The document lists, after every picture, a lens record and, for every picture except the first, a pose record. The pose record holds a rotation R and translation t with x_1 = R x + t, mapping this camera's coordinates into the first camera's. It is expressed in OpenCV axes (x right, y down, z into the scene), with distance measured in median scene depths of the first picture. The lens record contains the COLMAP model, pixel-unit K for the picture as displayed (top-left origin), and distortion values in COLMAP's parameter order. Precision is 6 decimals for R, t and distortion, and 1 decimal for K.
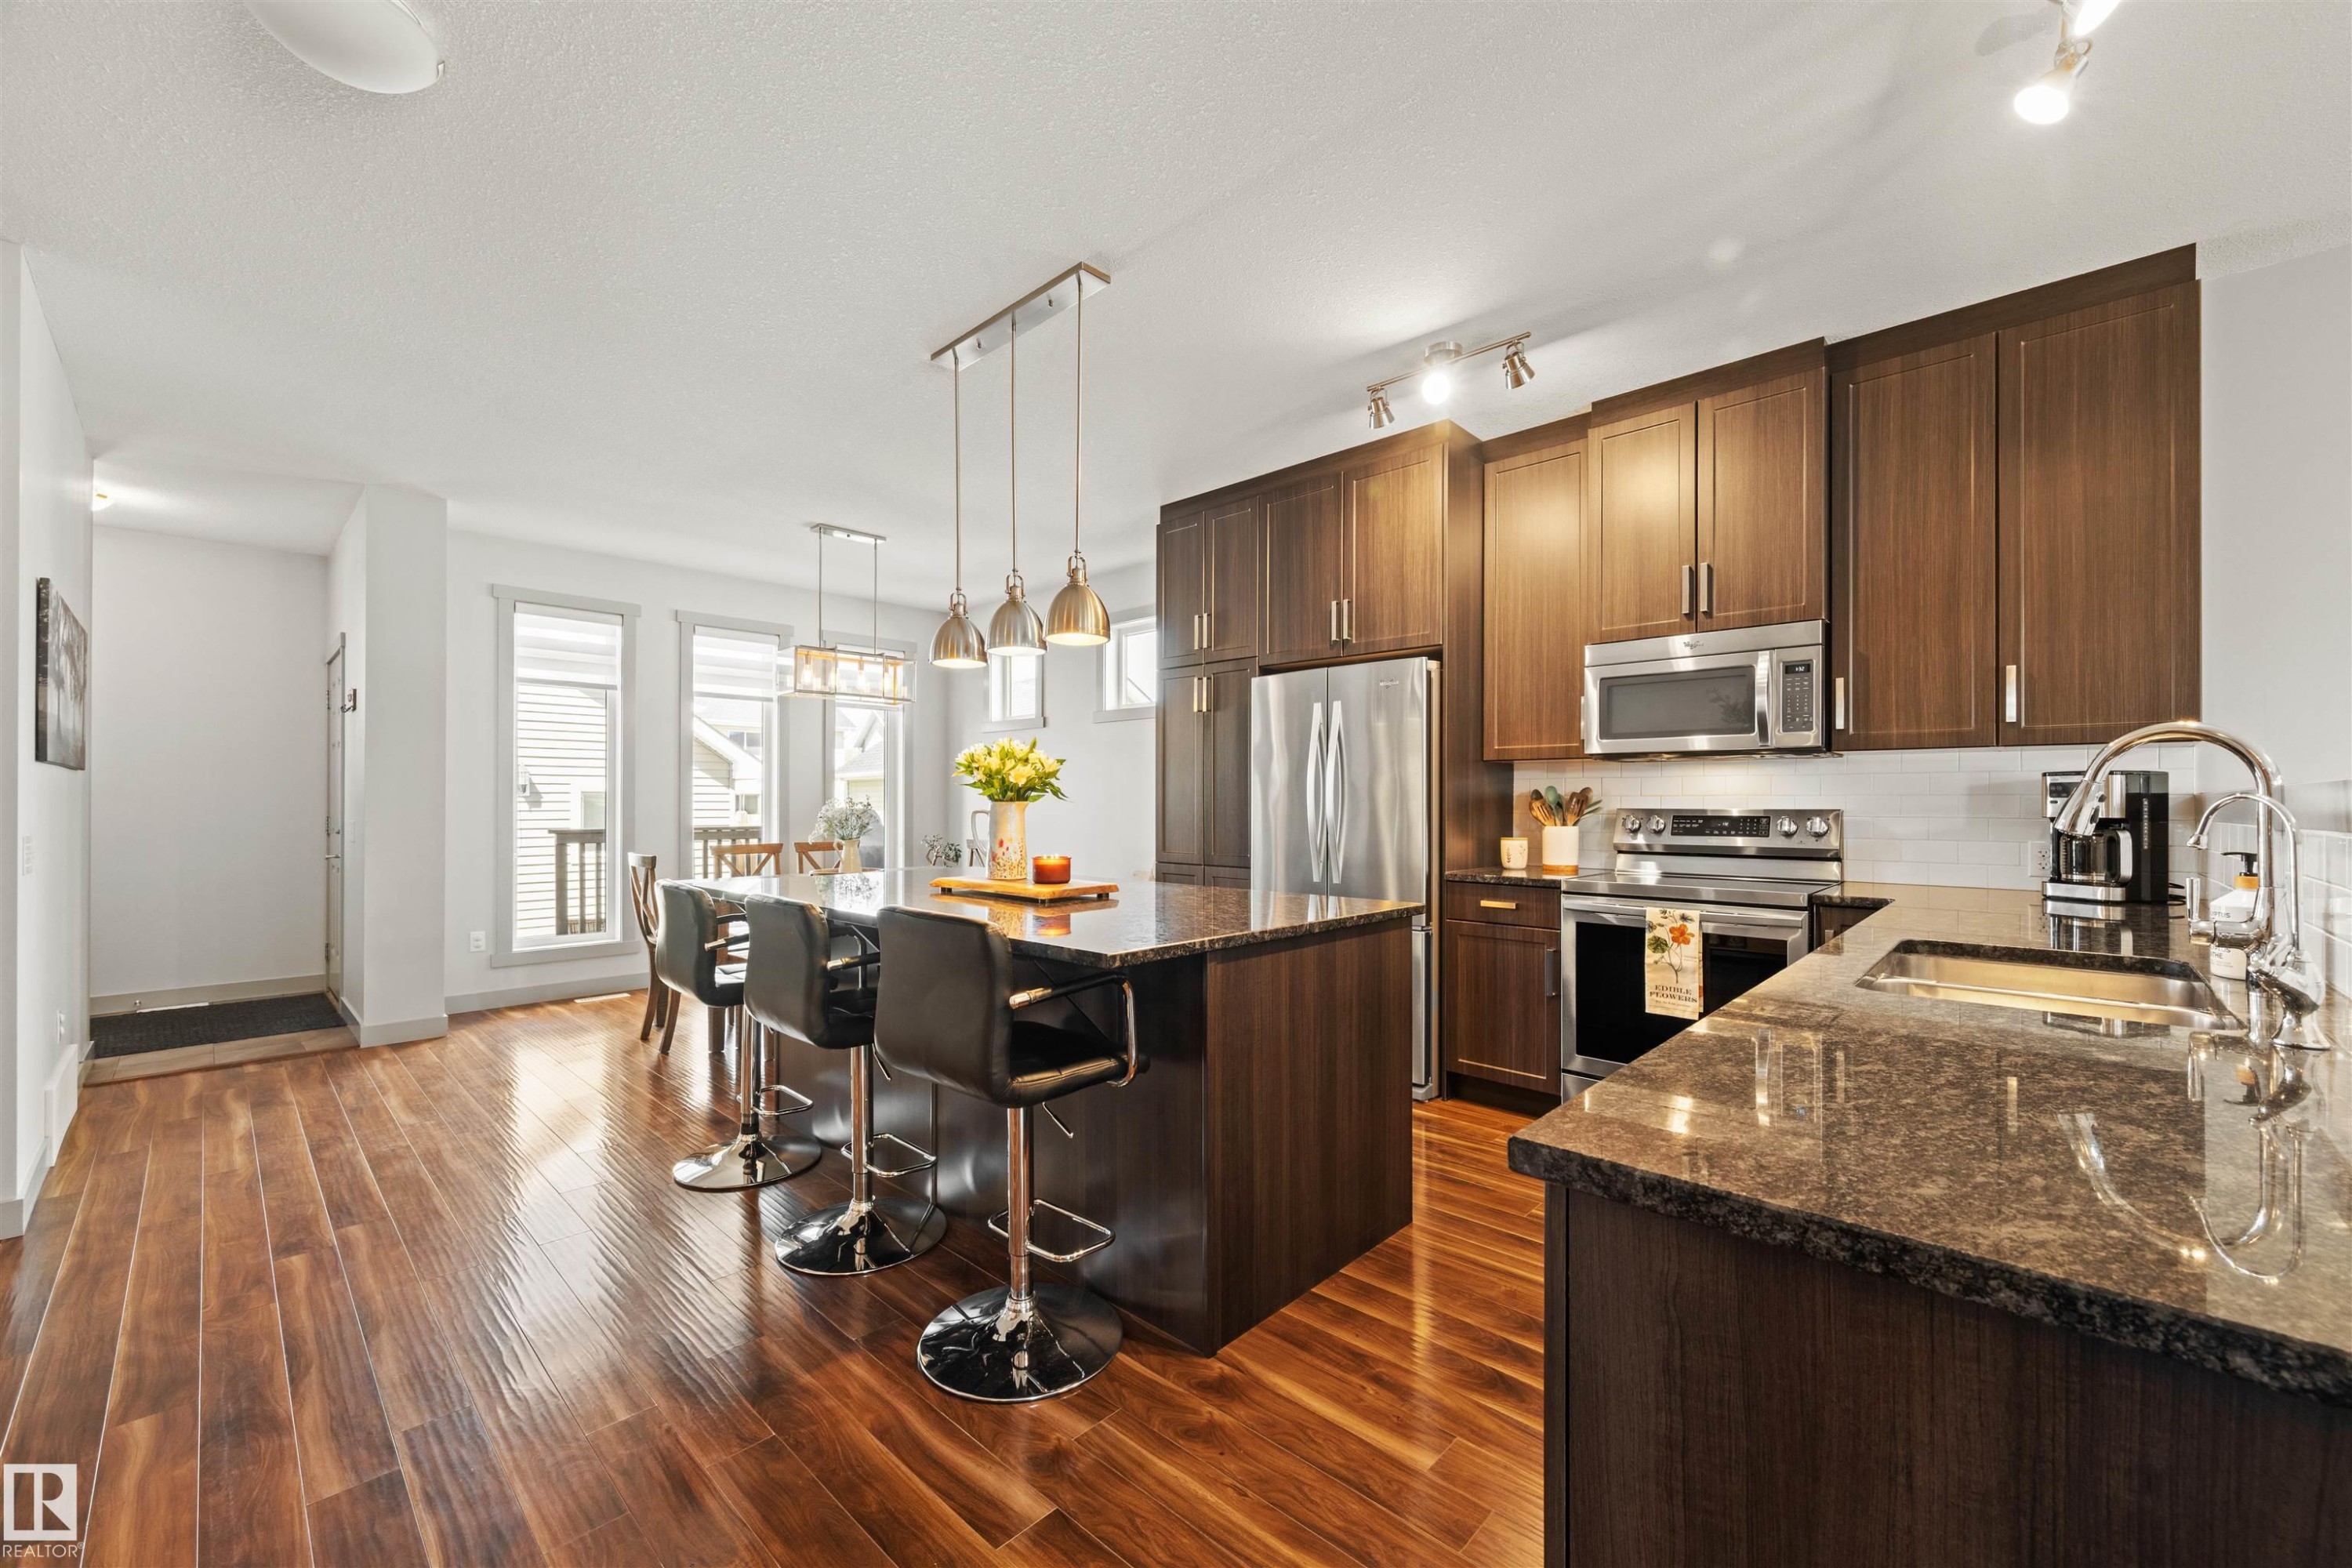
lens RADIAL K [[922.4, 0, 1195.8], [0, 922.4, 799.7], [0, 0, 1]] dist [-0.000039, 0.000811]
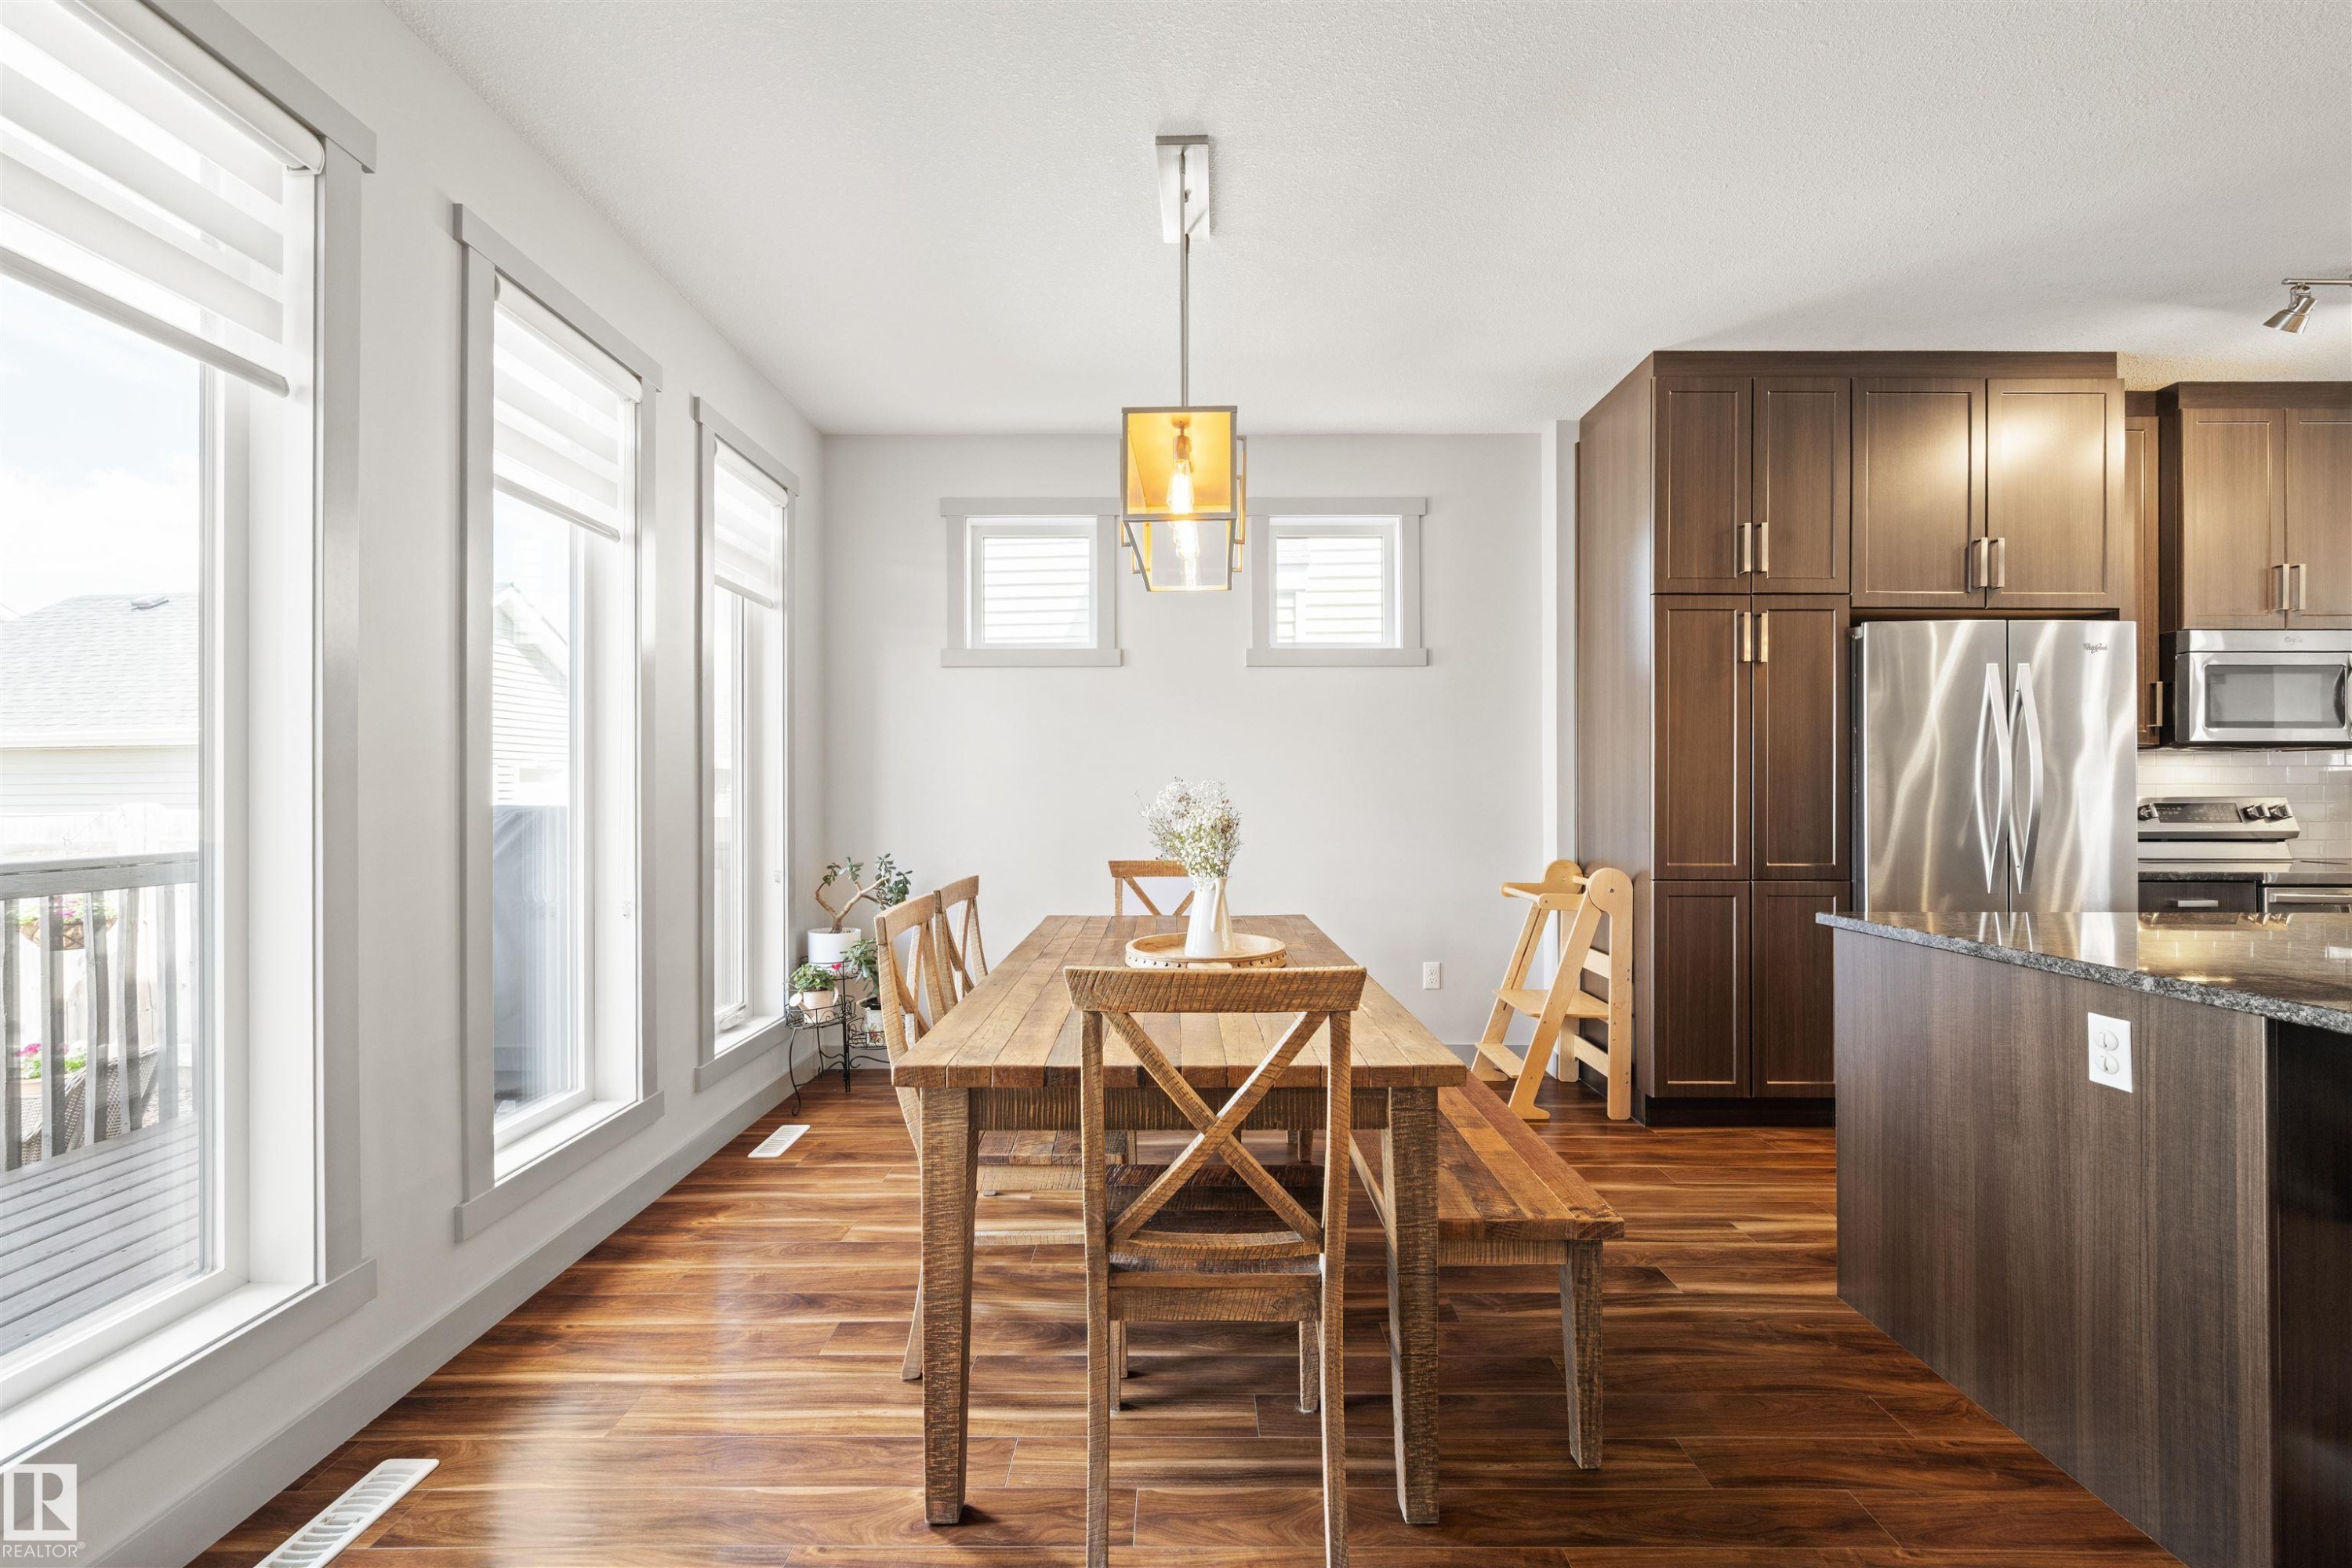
lens RADIAL K [[922.4, 0, 1189.0], [0, 922.4, 786.8], [0, 0, 1]] dist [-0.000039, 0.000811]
pose [[0.733669, 0.001906, 0.679505, -0.651438], [0.000235, 0.999995, -0.003059, 0.000900], [-0.679507, 0.002404, 0.733665, 0.641802]]
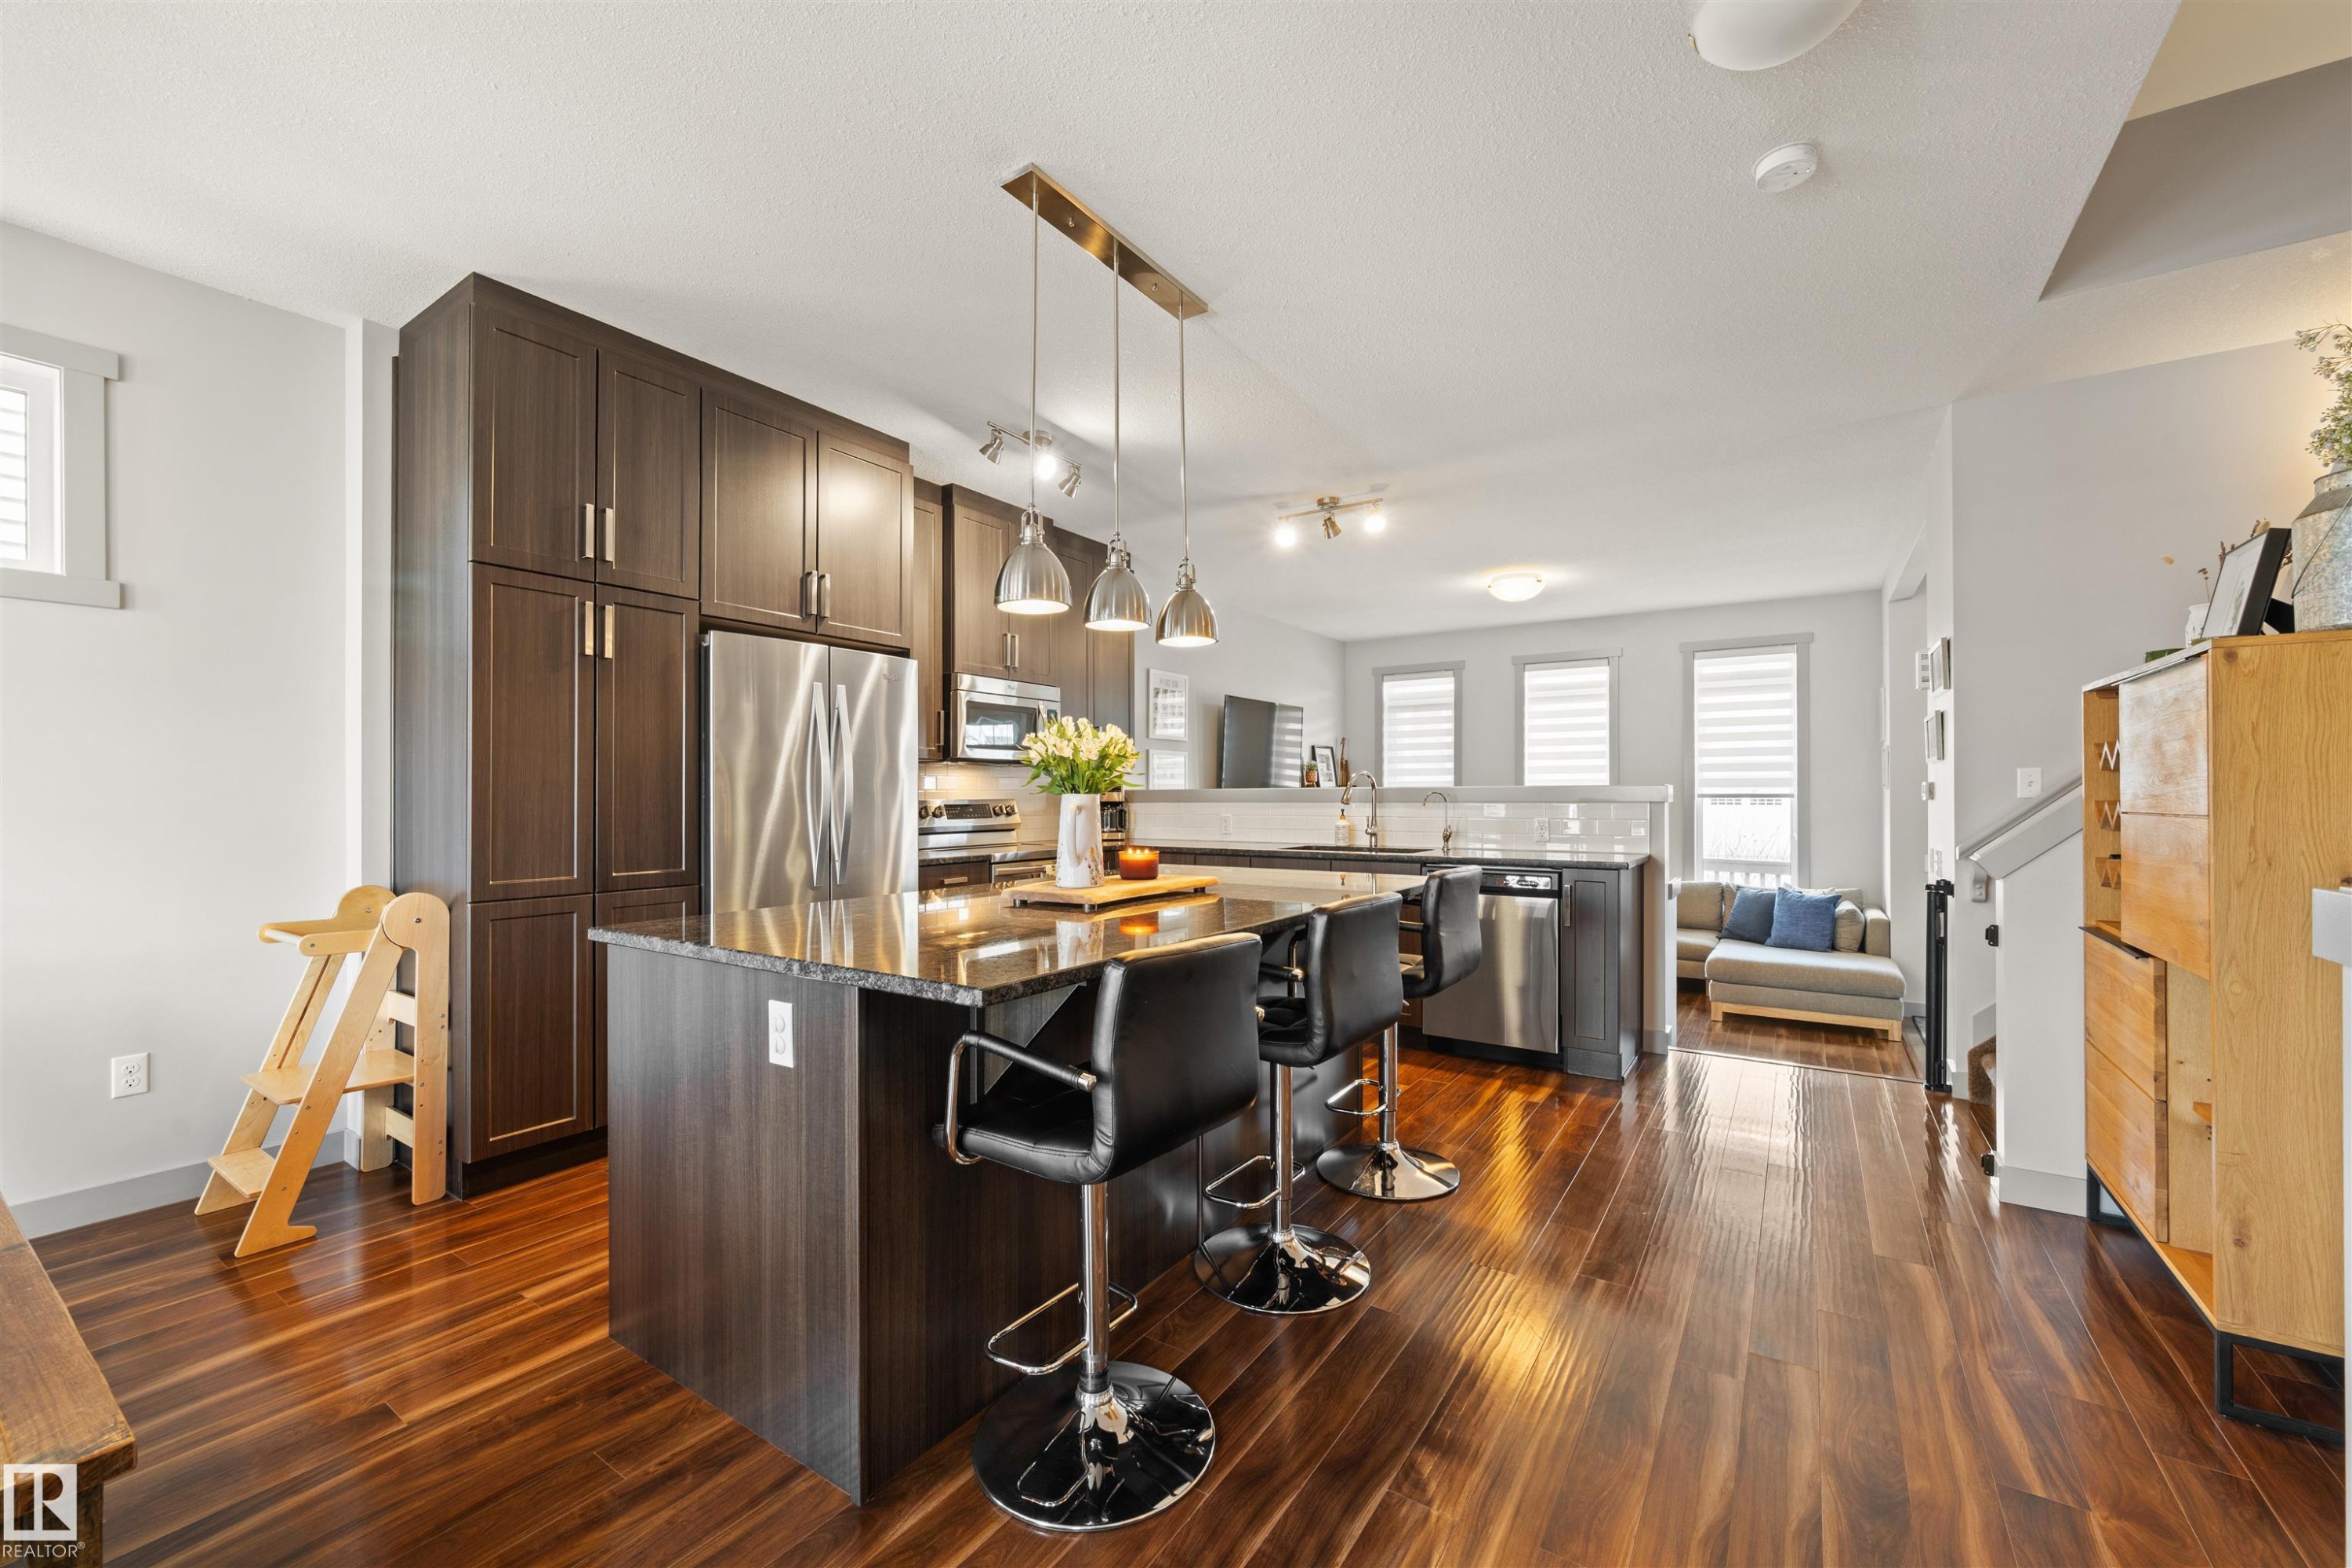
lens RADIAL K [[931.0, 0, 1174.6], [0, 931.0, 791.1], [0, 0, 1]] dist [0.000600, -0.000222]
pose [[-0.153271, 0.003599, 0.988178, -0.581619], [0.002817, 0.999991, -0.003205, 0.001523], [-0.988180, 0.002293, -0.153280, 0.576501]]
